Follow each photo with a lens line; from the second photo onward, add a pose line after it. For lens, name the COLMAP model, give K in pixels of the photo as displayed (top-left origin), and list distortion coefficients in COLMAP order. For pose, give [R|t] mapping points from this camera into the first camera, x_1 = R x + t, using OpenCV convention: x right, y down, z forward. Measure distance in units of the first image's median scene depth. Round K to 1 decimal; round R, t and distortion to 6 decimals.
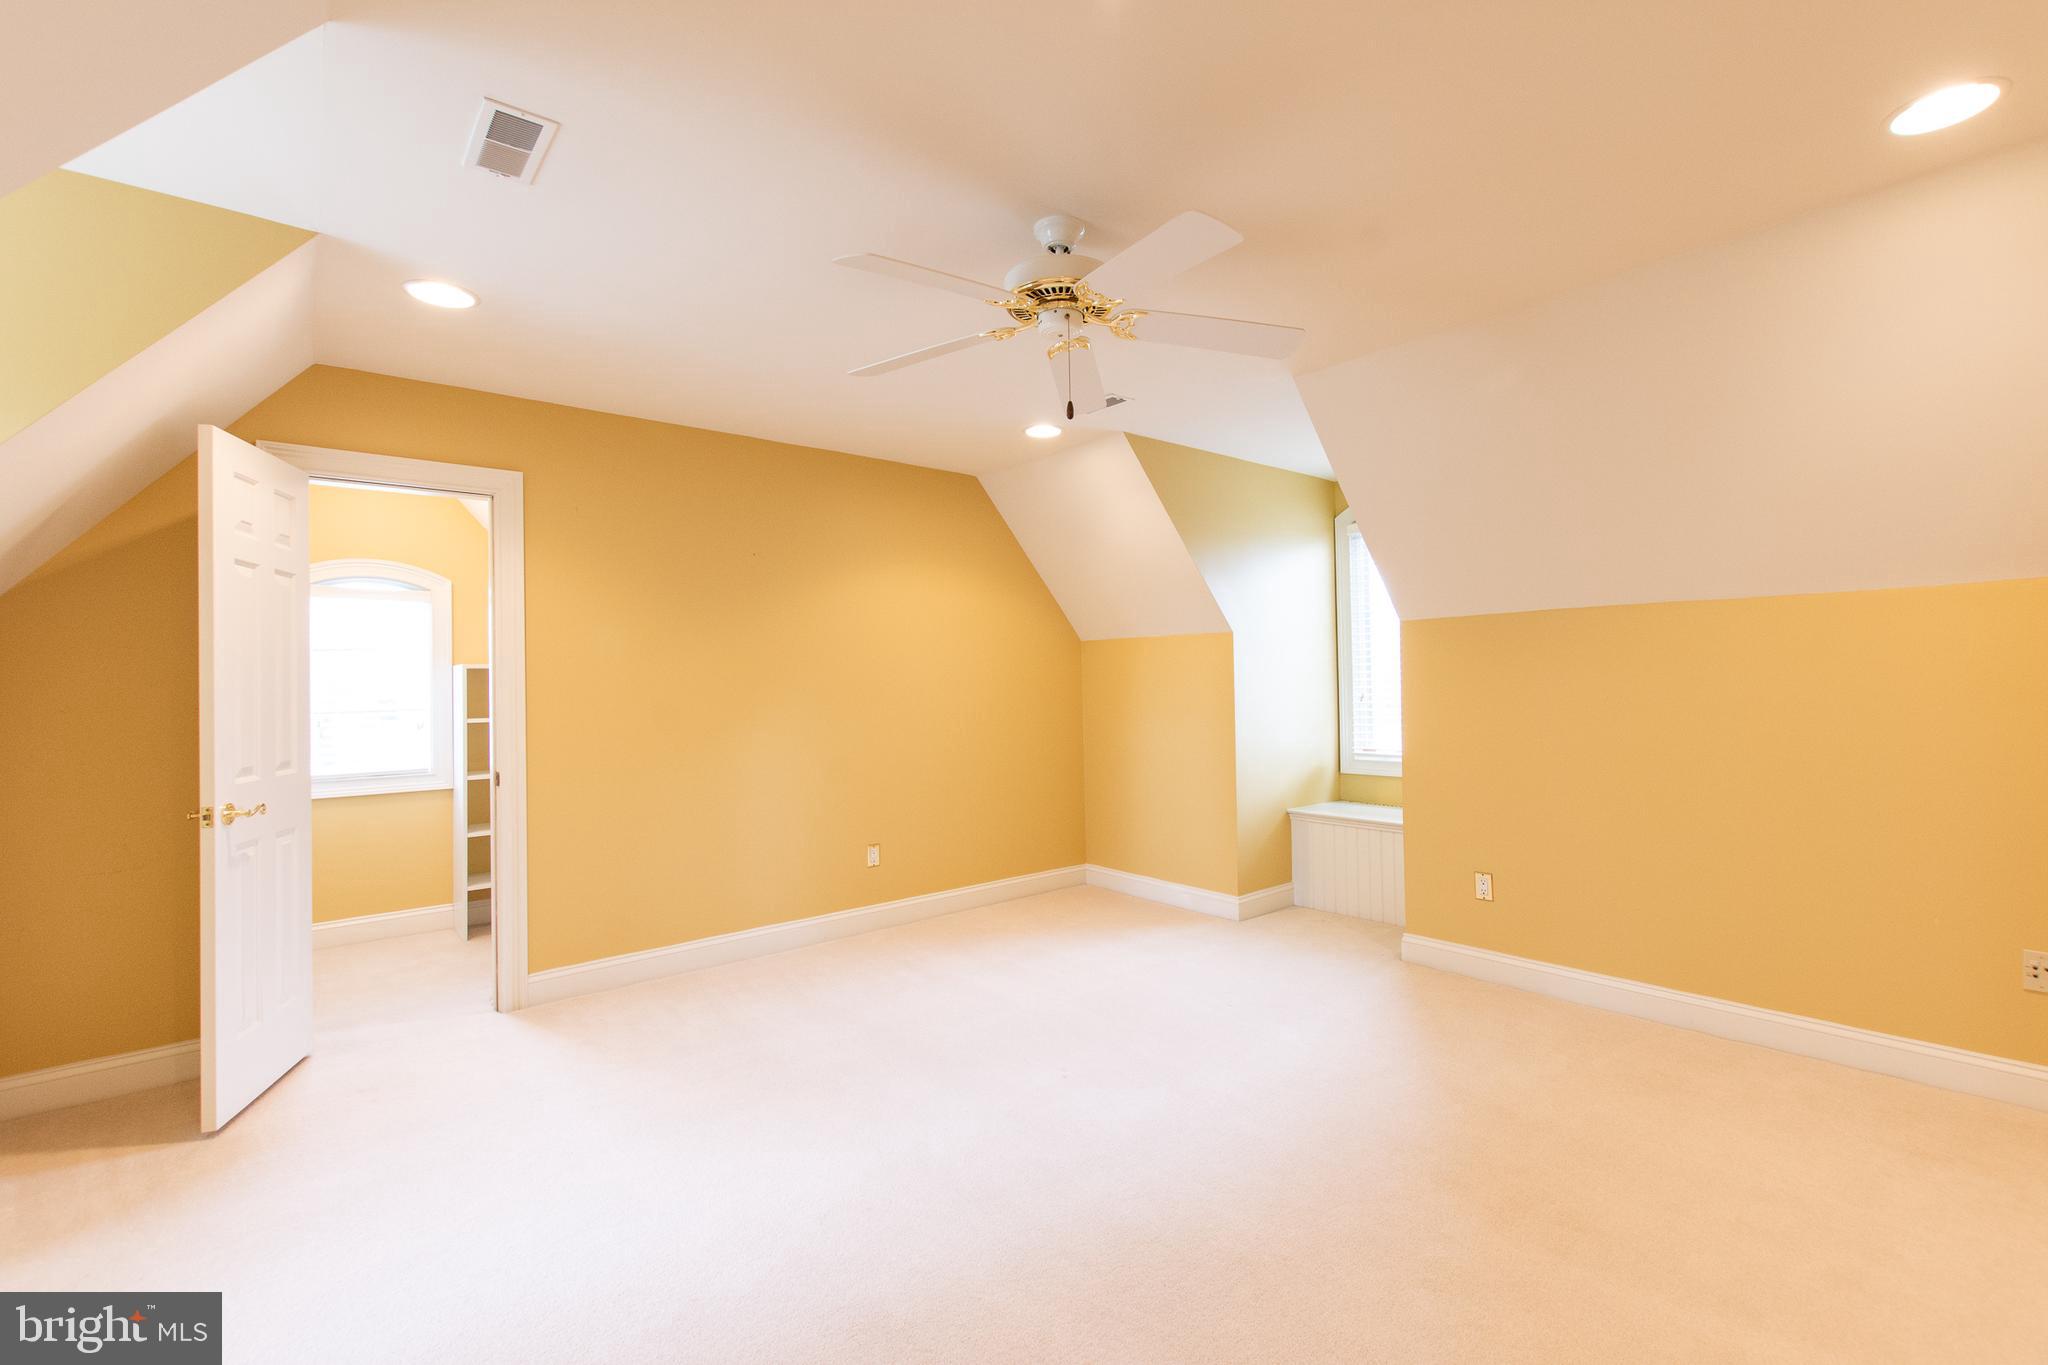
lens RADIAL K [[885.1, 0, 1022.4], [0, 885.1, 682.0], [0, 0, 1]] dist [0.008085, 0.000999]
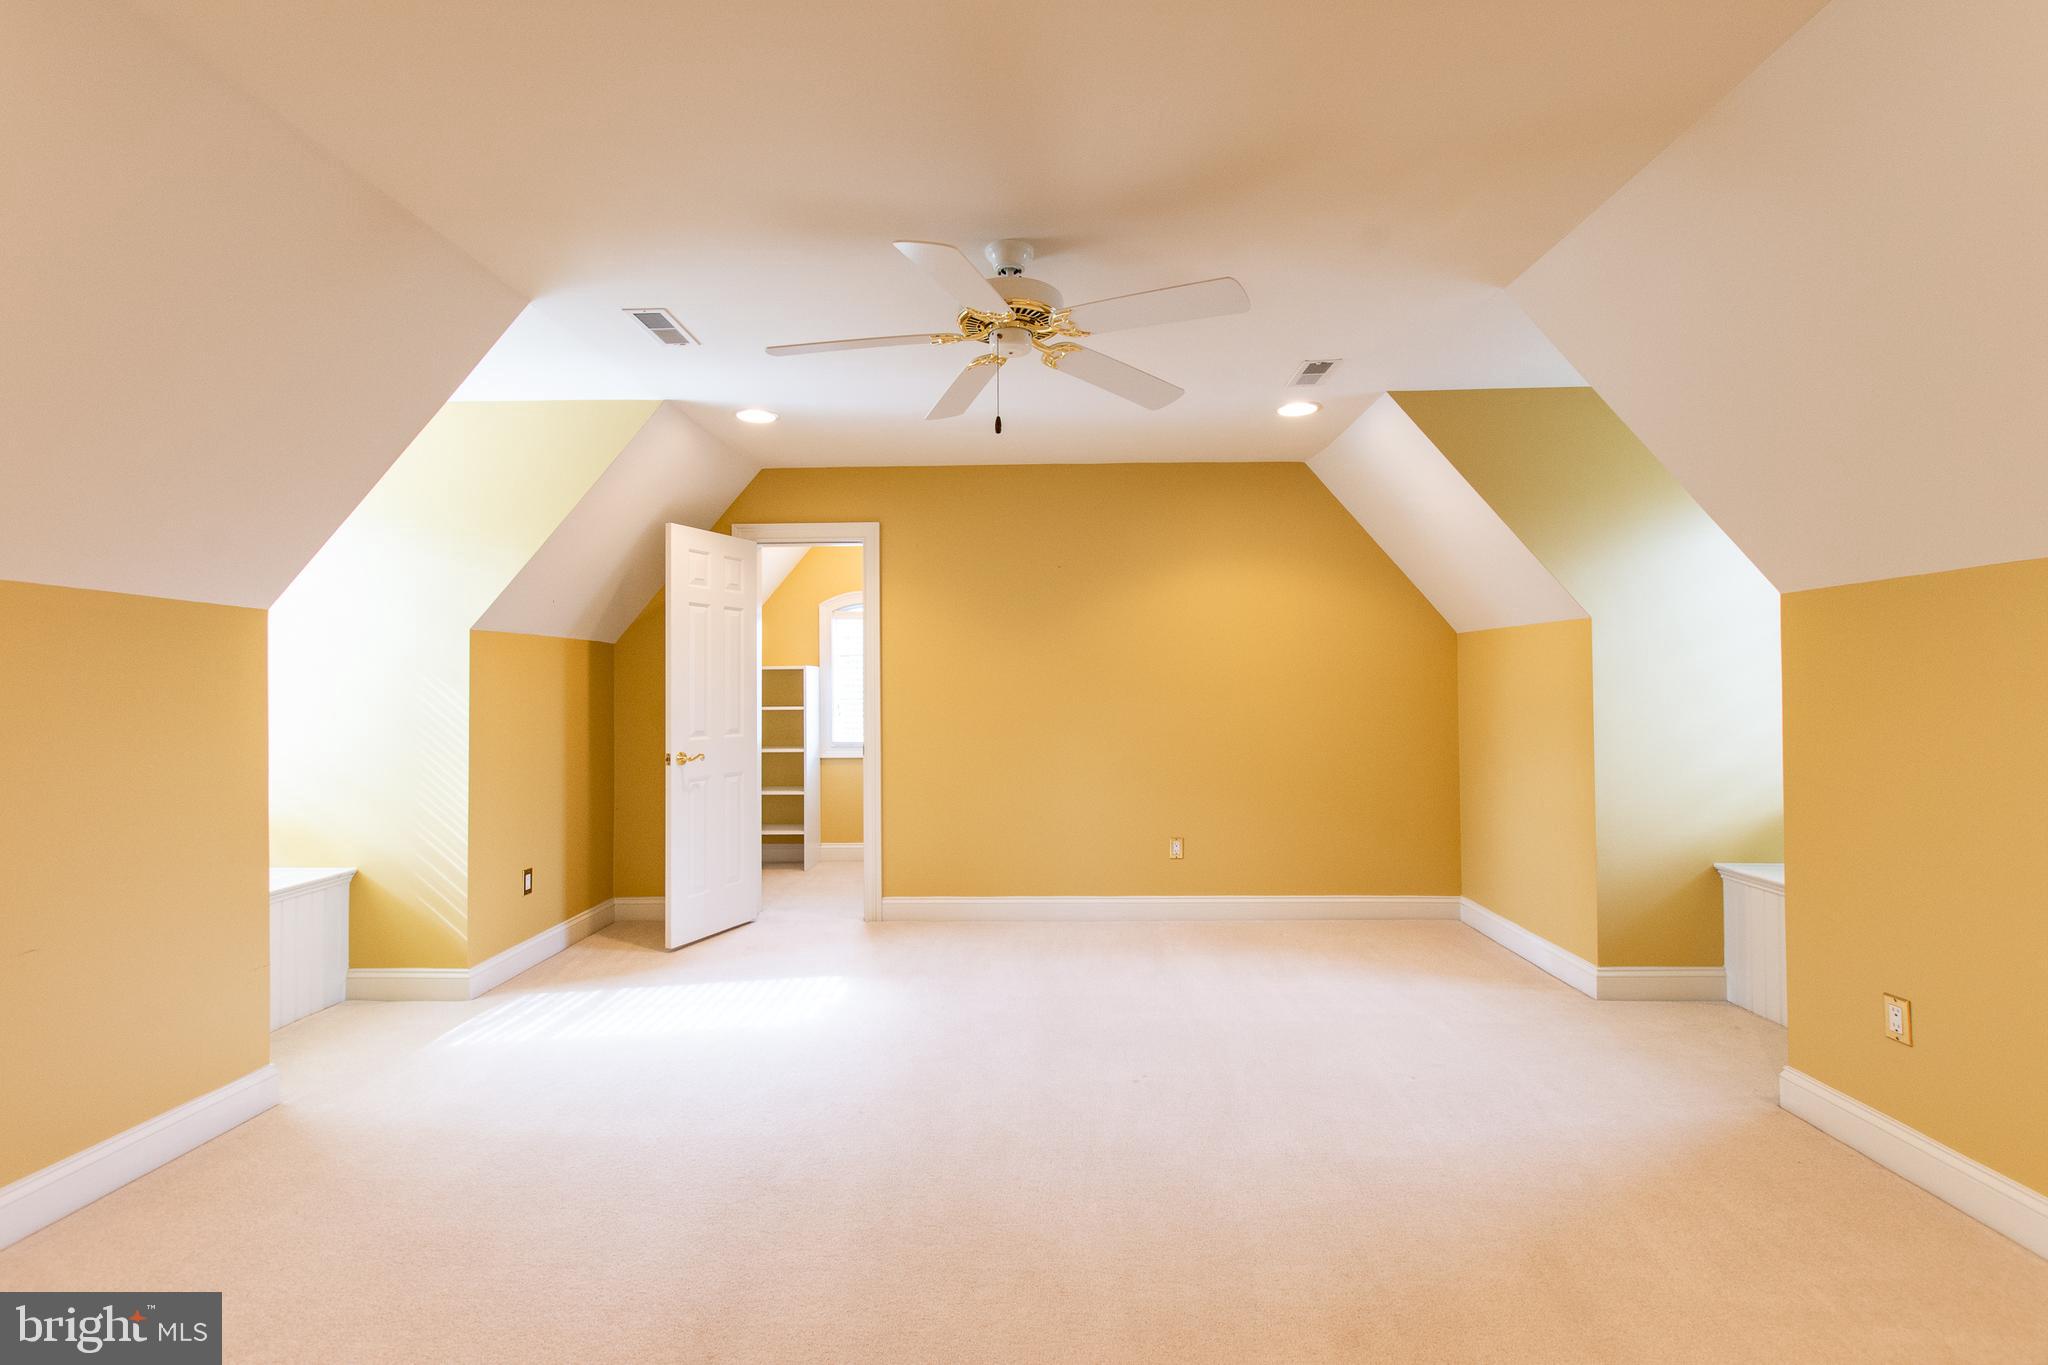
lens RADIAL K [[885.1, 0, 1044.5], [0, 885.1, 671.7], [0, 0, 1]] dist [0.008085, 0.000999]
pose [[0.758408, 0.000928, -0.651779, 0.467099], [-0.005020, 0.999978, -0.004418, -0.005029], [0.651760, 0.006622, 0.758396, 0.140700]]
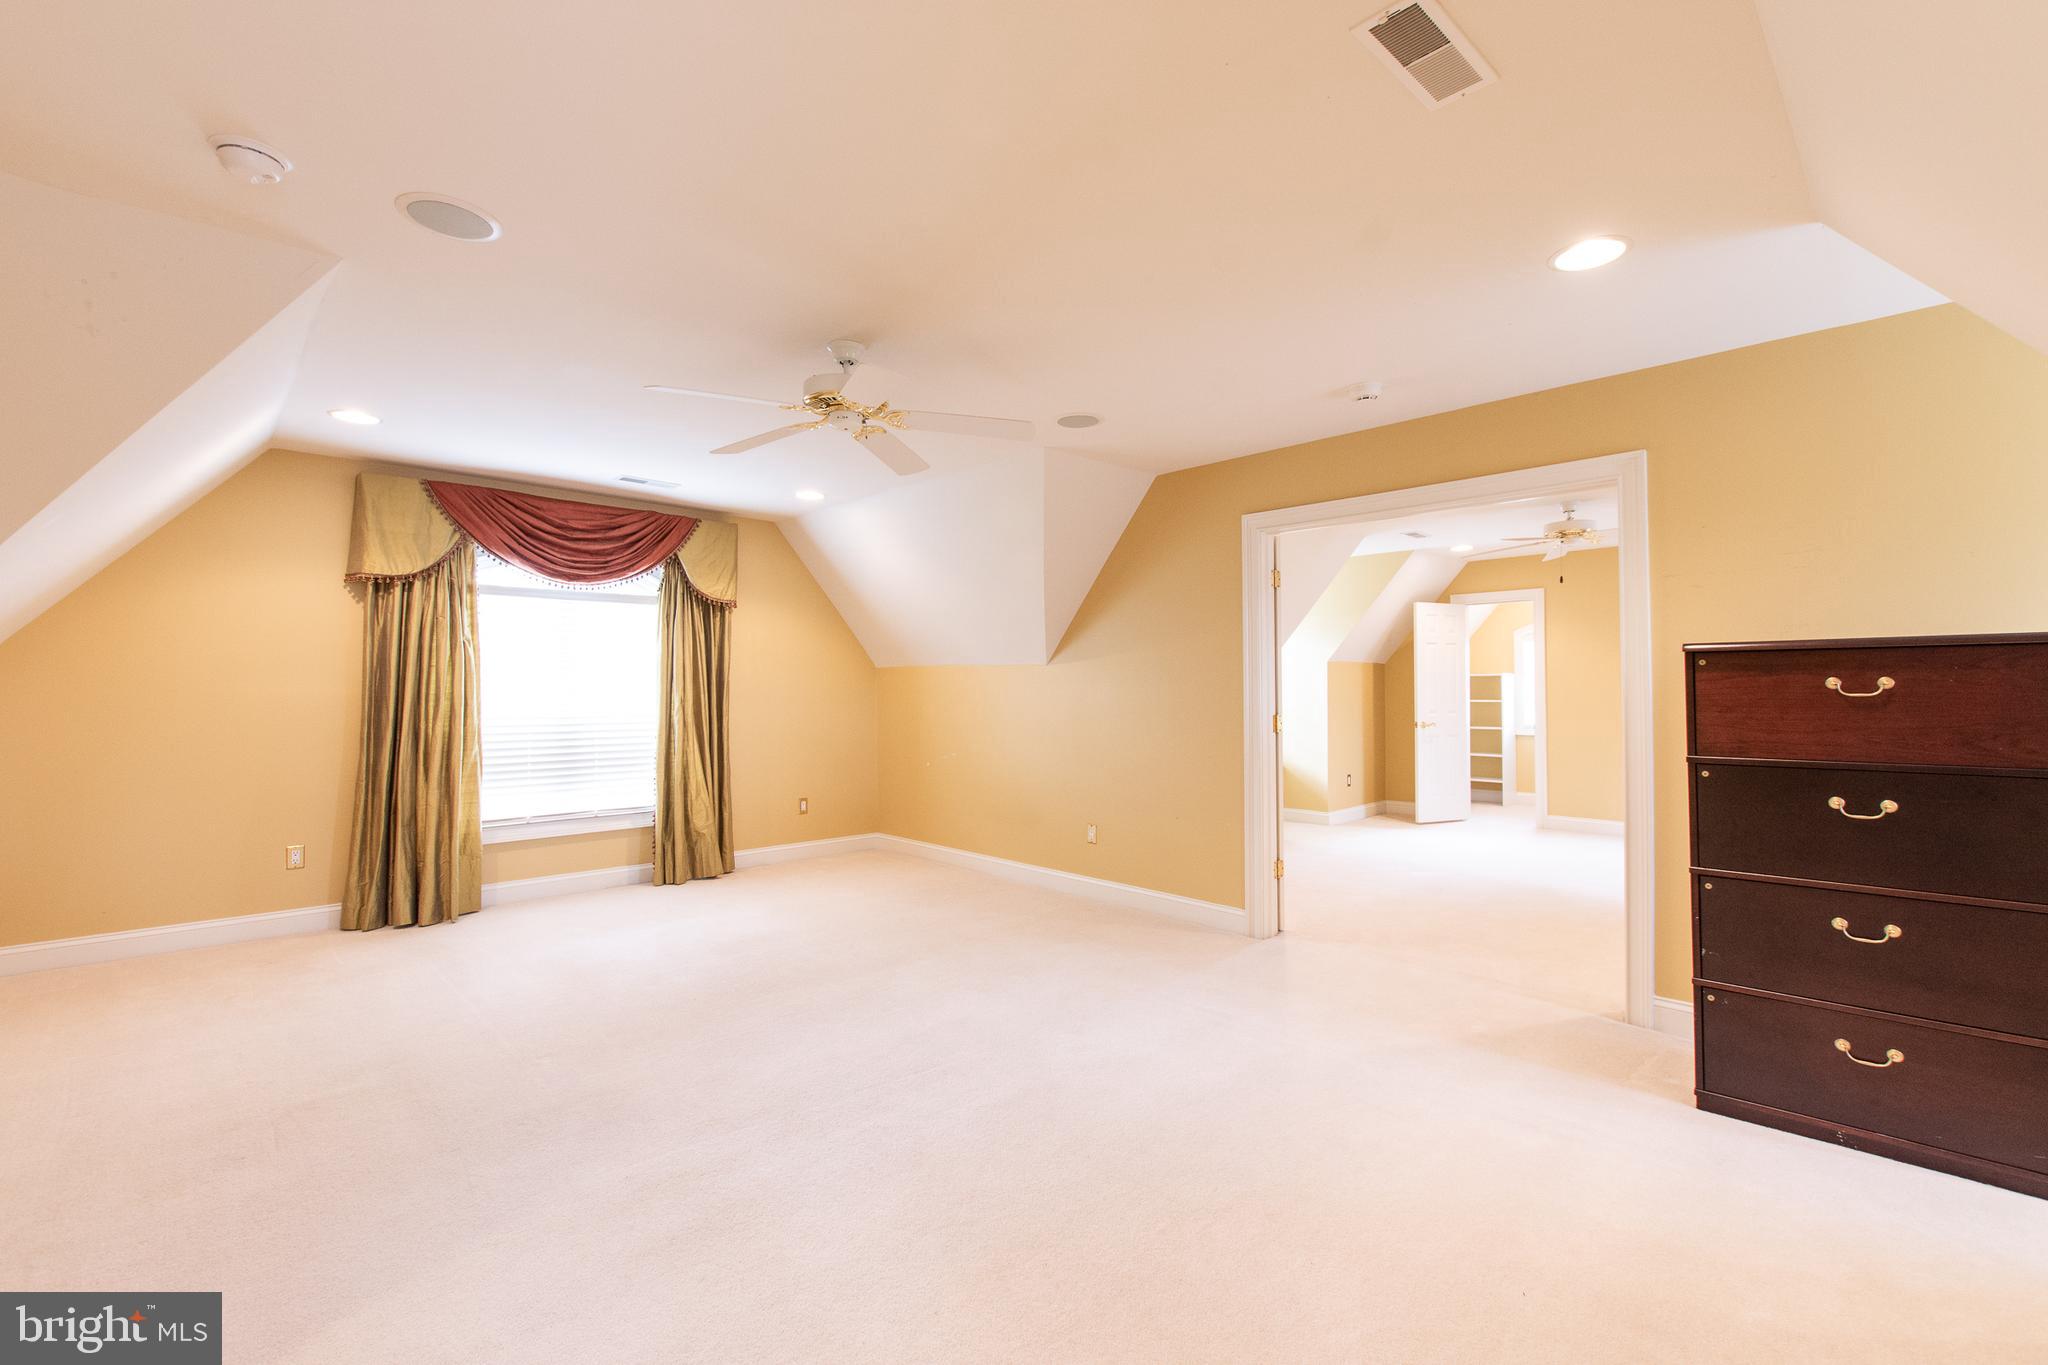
lens RADIAL K [[885.1, 0, 1023.9], [0, 885.1, 674.2], [0, 0, 1]] dist [0.008085, 0.000999]
pose [[0.067236, 0.000824, -0.997737, 1.456715], [0.002990, 0.999995, 0.001027, -0.025321], [0.997733, -0.003052, 0.067233, -0.412294]]
